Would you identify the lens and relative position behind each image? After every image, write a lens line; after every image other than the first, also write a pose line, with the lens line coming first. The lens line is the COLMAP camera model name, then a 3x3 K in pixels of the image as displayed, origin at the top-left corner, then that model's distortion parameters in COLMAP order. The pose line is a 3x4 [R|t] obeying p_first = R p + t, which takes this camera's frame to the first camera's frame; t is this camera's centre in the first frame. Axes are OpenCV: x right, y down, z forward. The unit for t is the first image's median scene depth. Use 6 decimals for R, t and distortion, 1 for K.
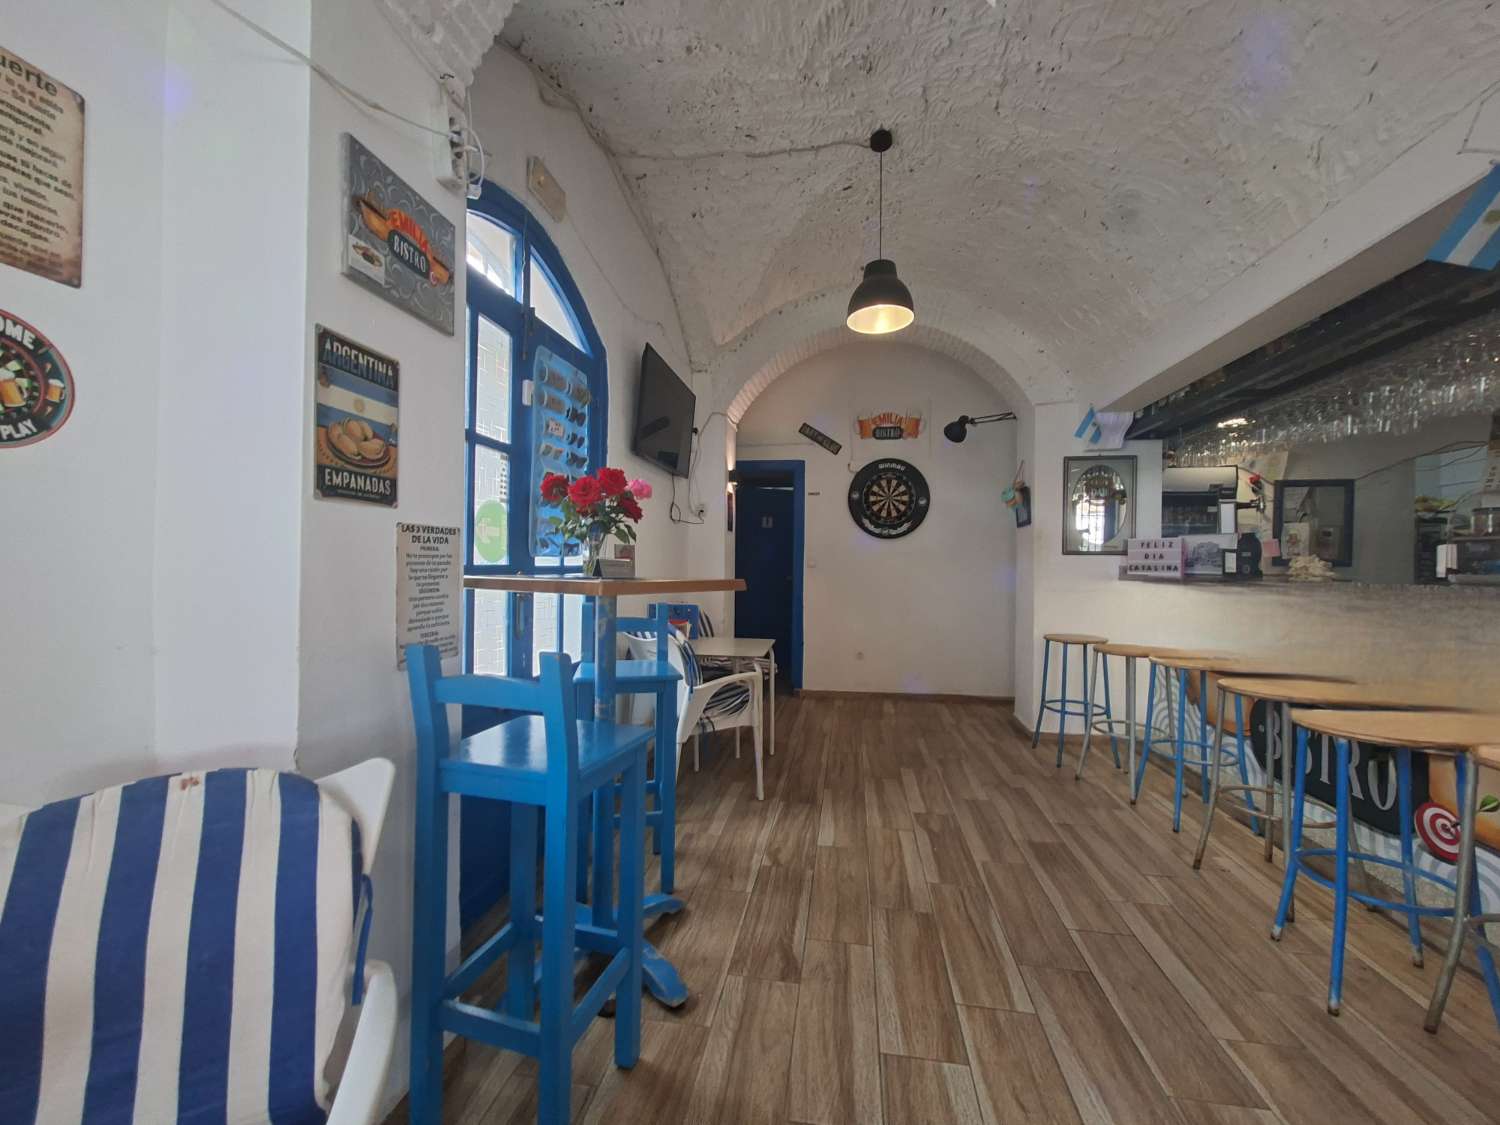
lens RADIAL K [[597.4, 0, 751.7], [0, 597.4, 561.1], [0, 0, 1]] dist [-0.003861, -0.000111]
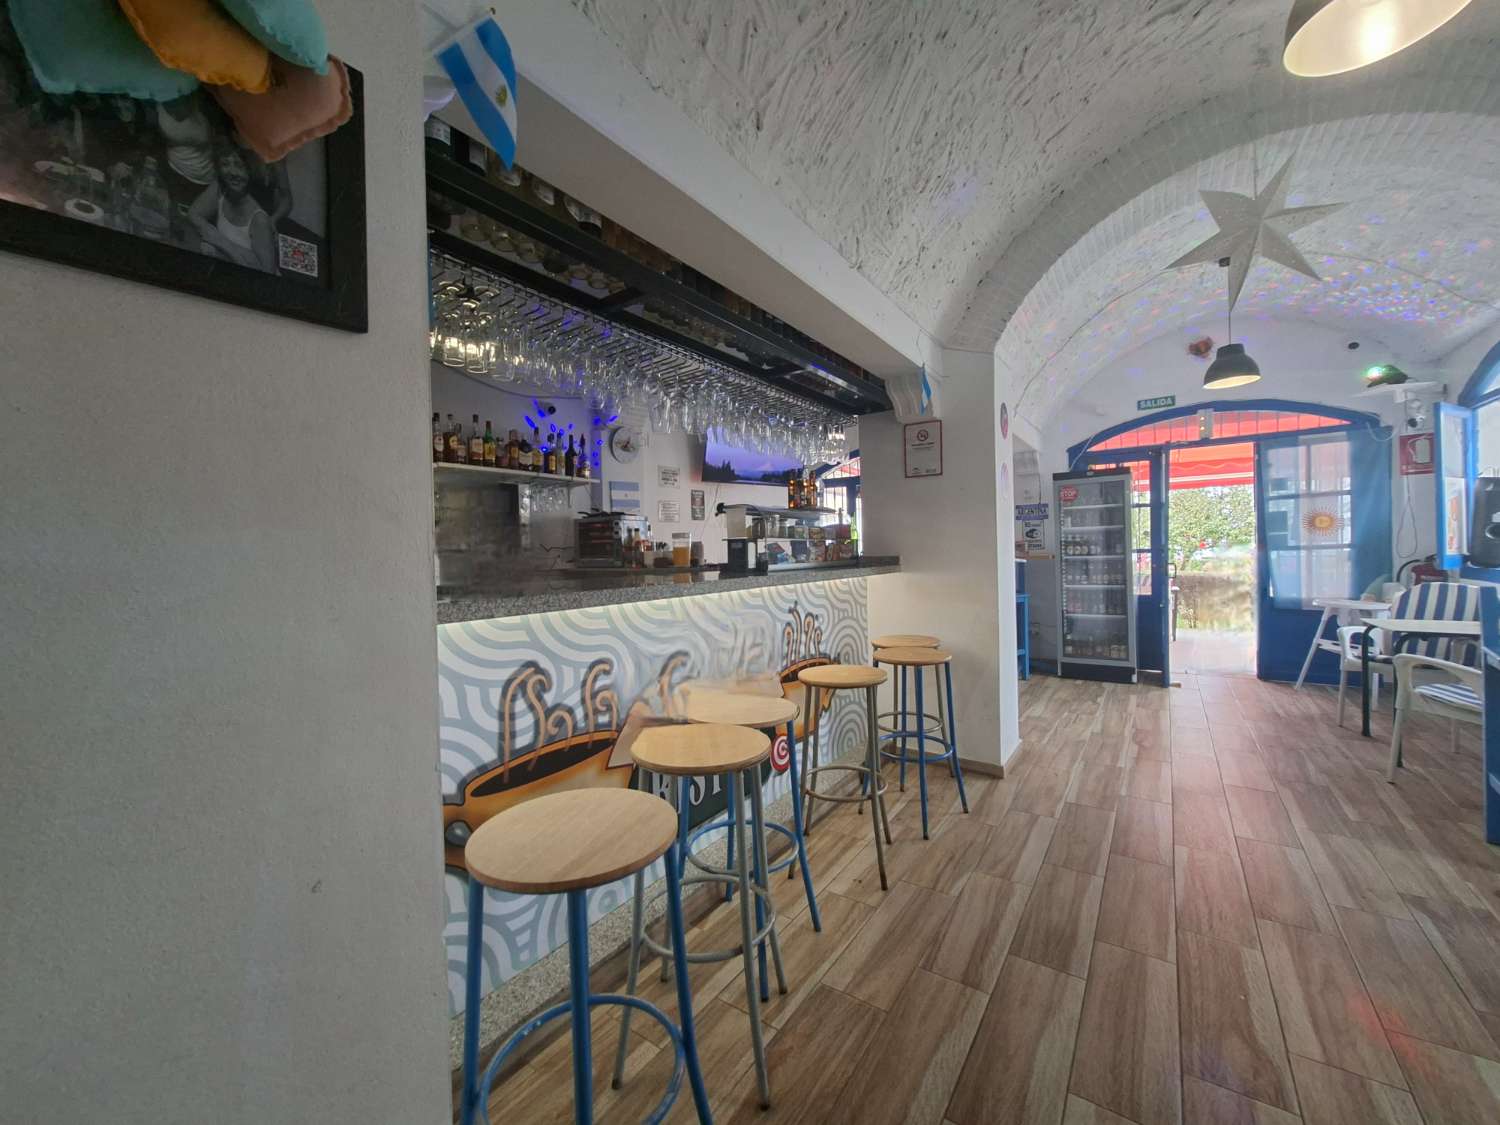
lens RADIAL K [[597.4, 0, 752.0], [0, 597.4, 560.4], [0, 0, 1]] dist [-0.003861, -0.000111]
pose [[-0.903973, 0.012617, 0.427403, 0.506233], [0.019876, 0.999724, 0.012526, -0.002038], [-0.427126, 0.019818, -0.903975, 1.799618]]
